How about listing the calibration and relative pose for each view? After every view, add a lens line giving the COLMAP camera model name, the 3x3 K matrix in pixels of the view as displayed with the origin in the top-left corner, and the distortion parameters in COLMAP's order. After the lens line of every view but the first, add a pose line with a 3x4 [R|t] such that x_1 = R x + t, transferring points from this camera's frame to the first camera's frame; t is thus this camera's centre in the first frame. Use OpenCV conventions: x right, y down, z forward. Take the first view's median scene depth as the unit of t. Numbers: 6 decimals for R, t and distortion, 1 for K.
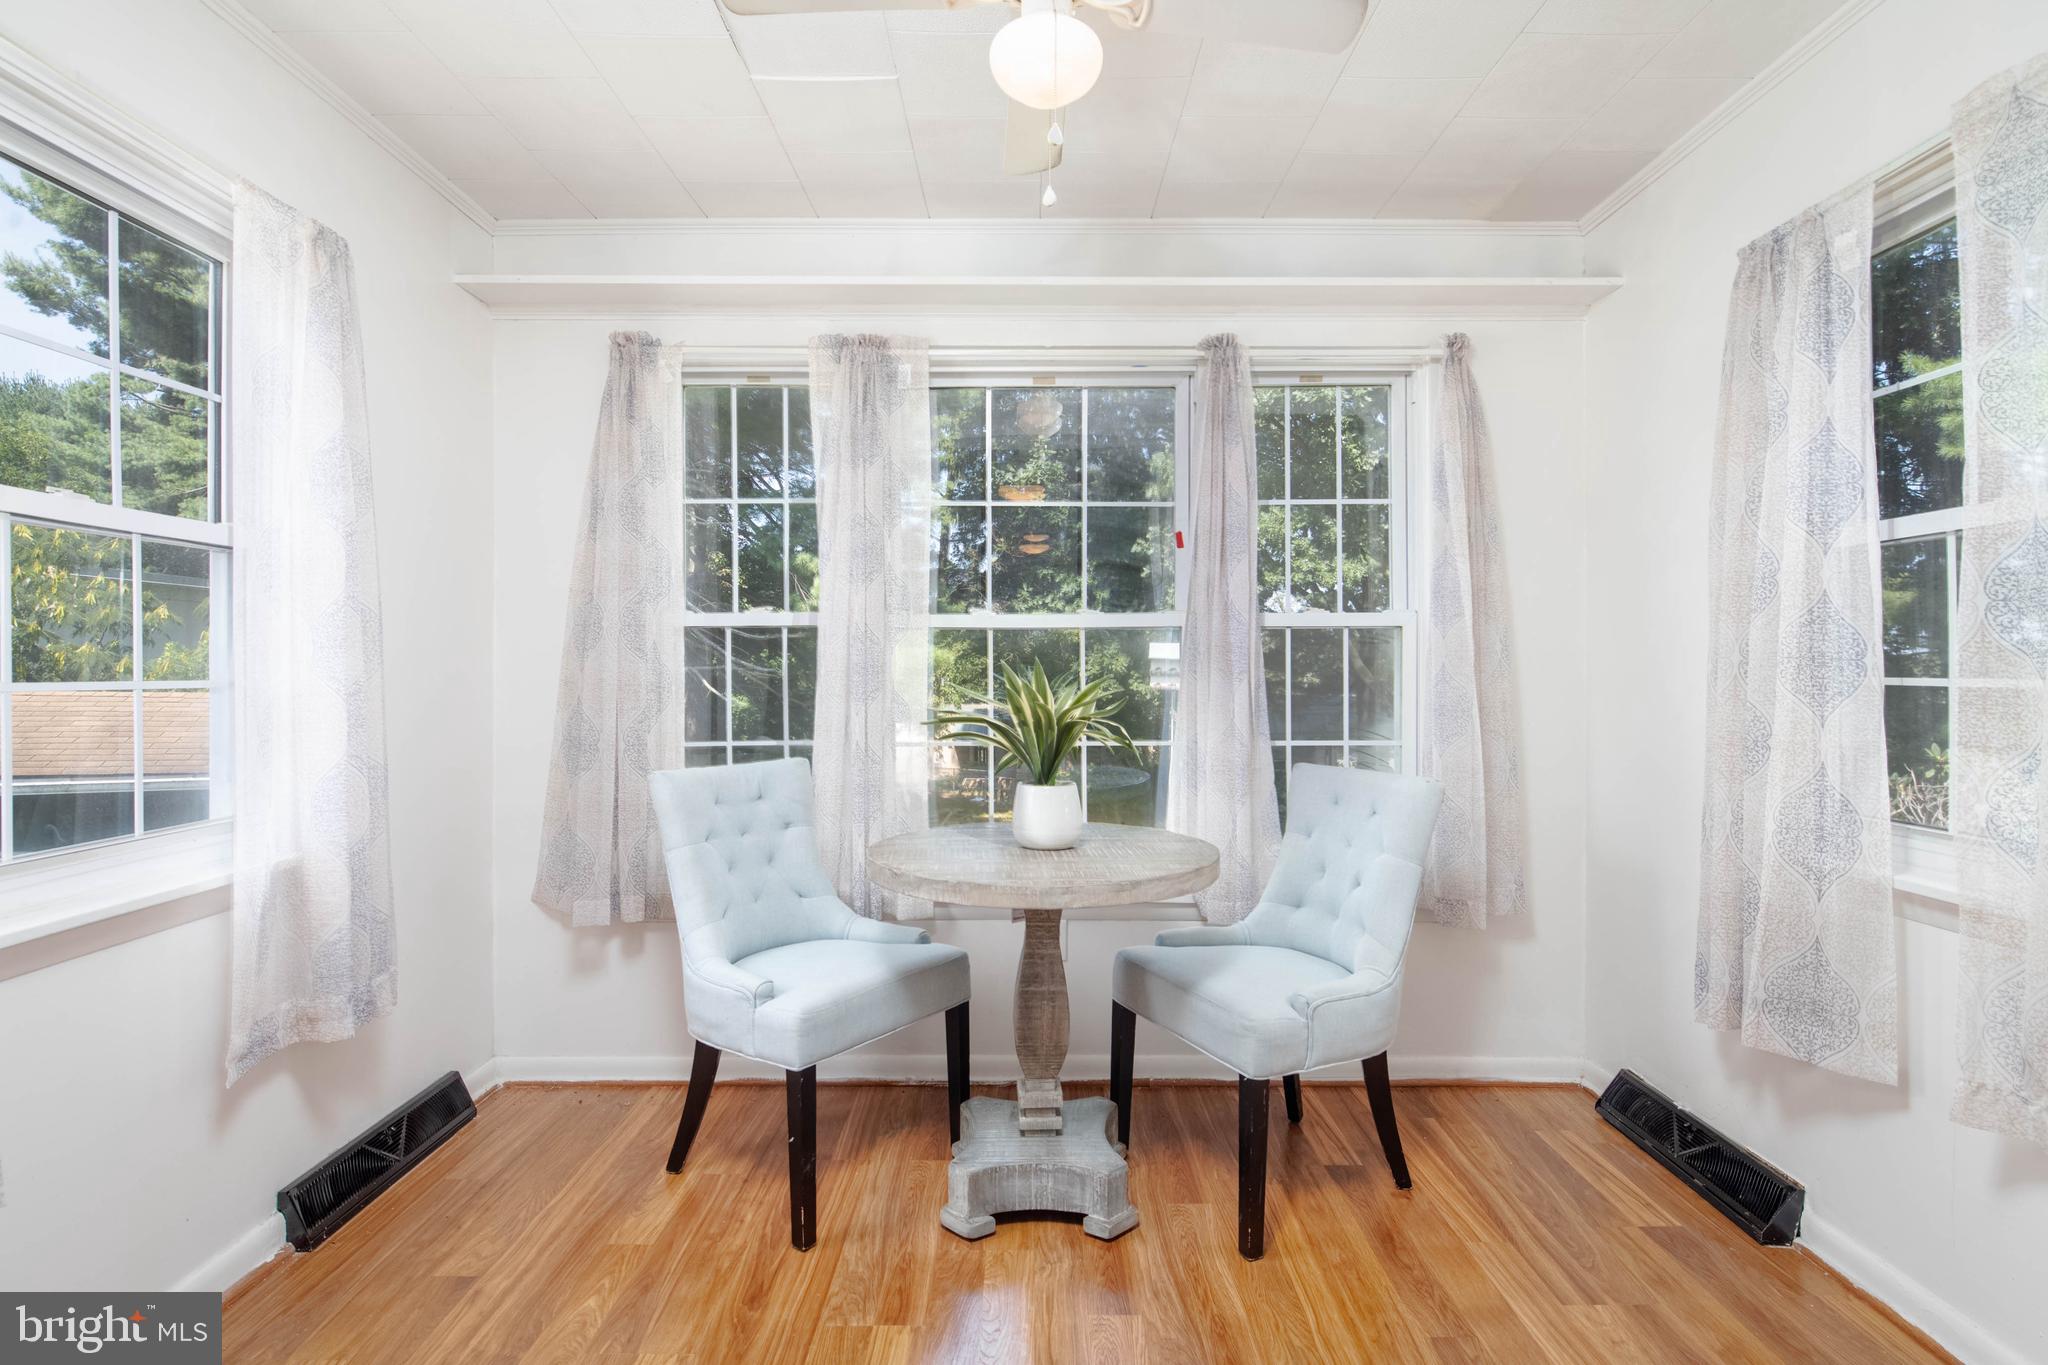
lens RADIAL K [[1059.7, 0, 1026.8], [0, 1059.7, 674.6], [0, 0, 1]] dist [0.002523, -0.001687]
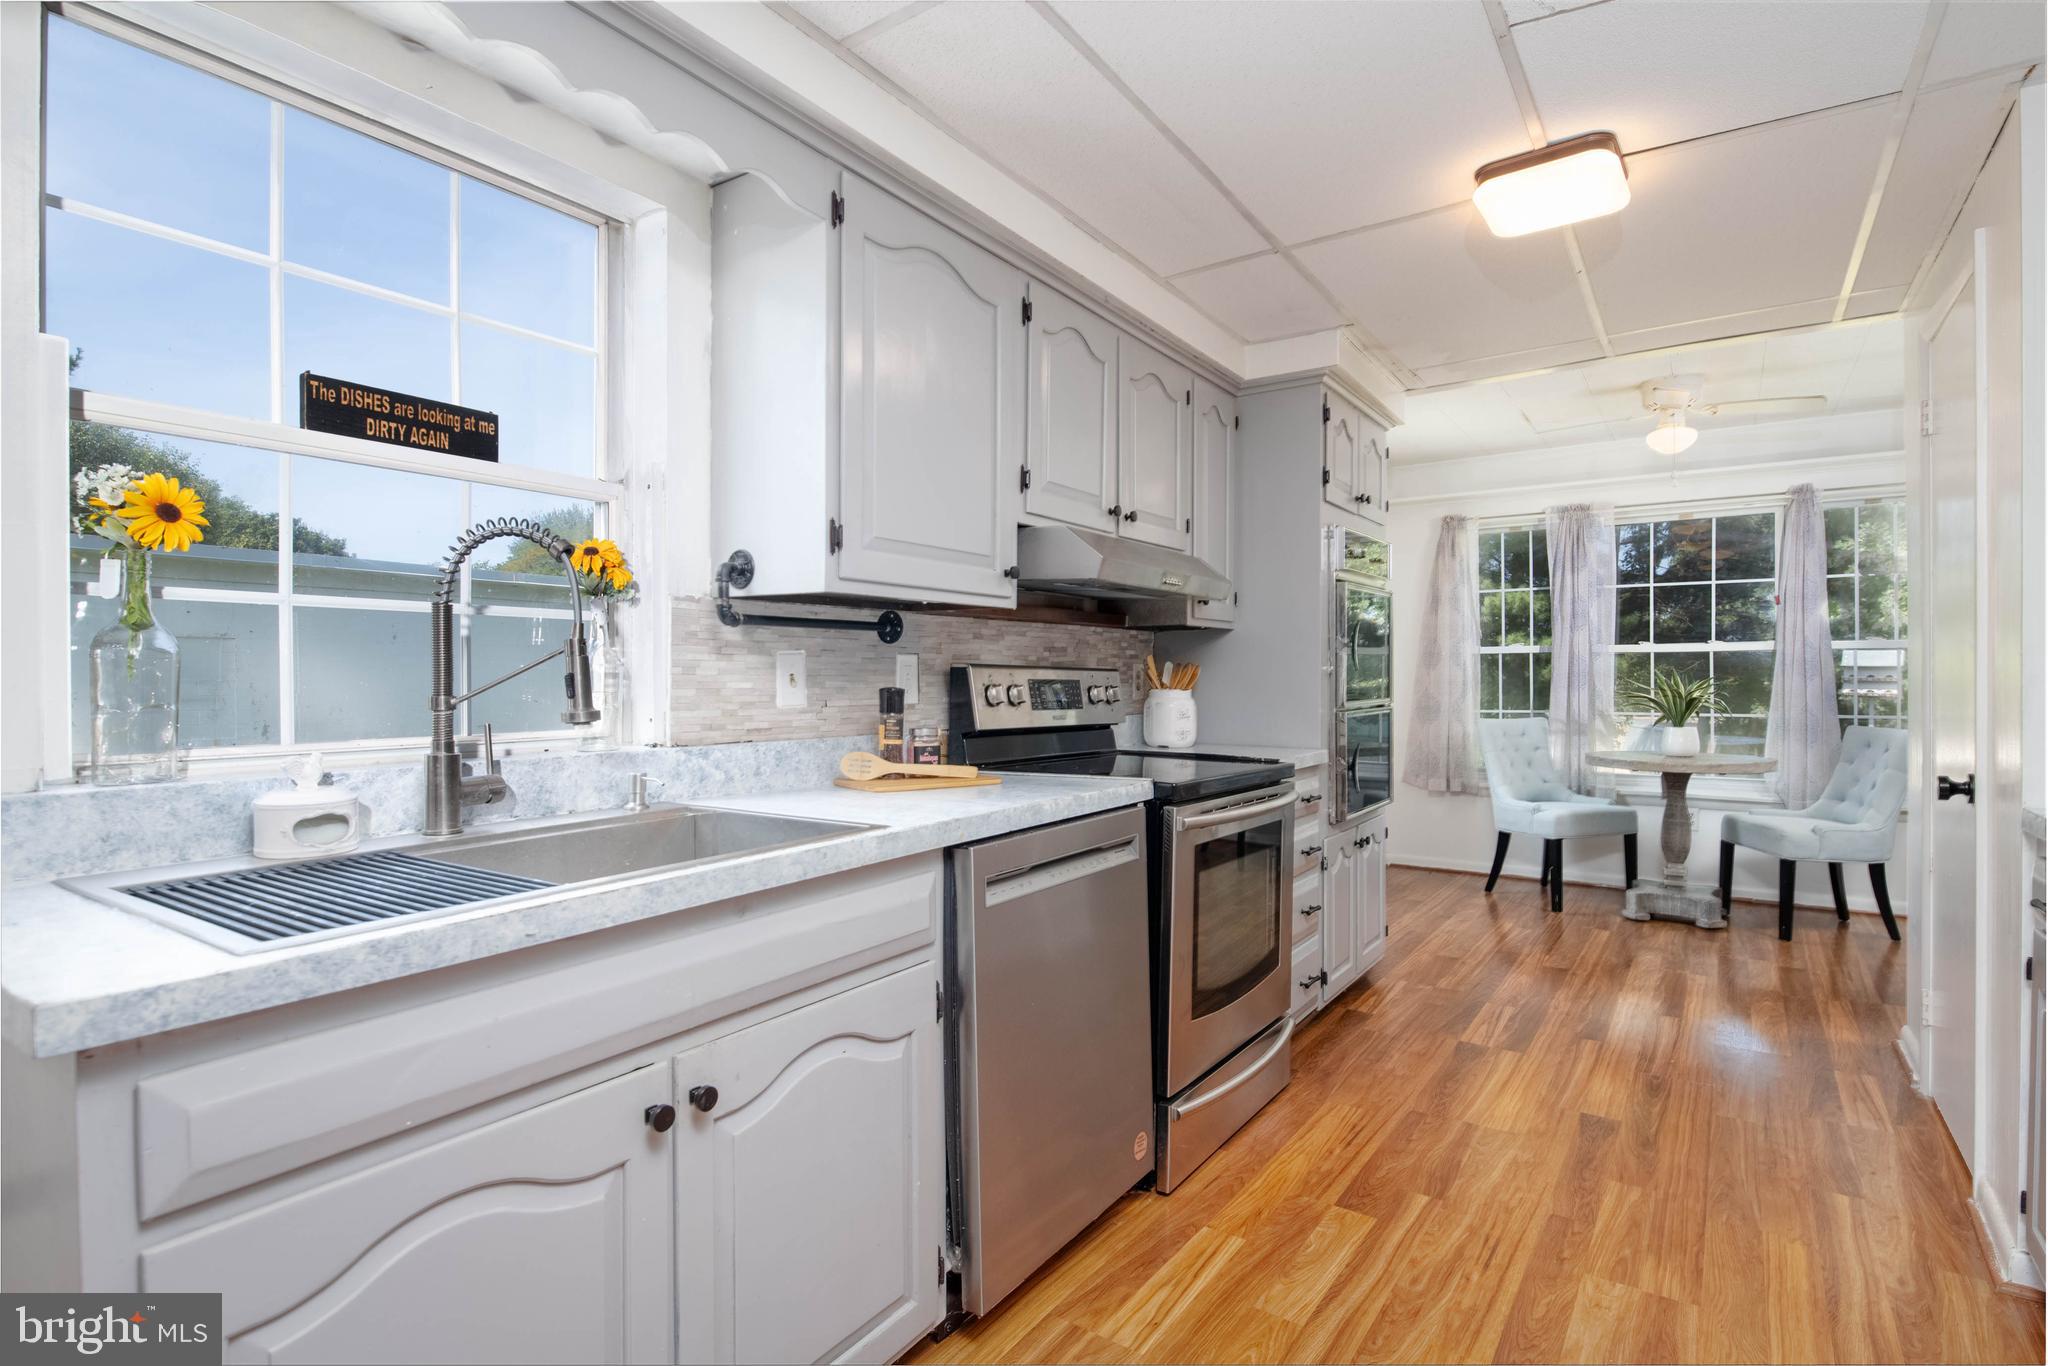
lens RADIAL K [[1059.7, 0, 1020.0], [0, 1059.7, 694.1], [0, 0, 1]] dist [0.002523, -0.001687]
pose [[0.834617, 0.003906, -0.550817, 0.074482], [0.000088, 0.999974, 0.007225, 0.019311], [0.550831, -0.006079, 0.834594, -1.293042]]
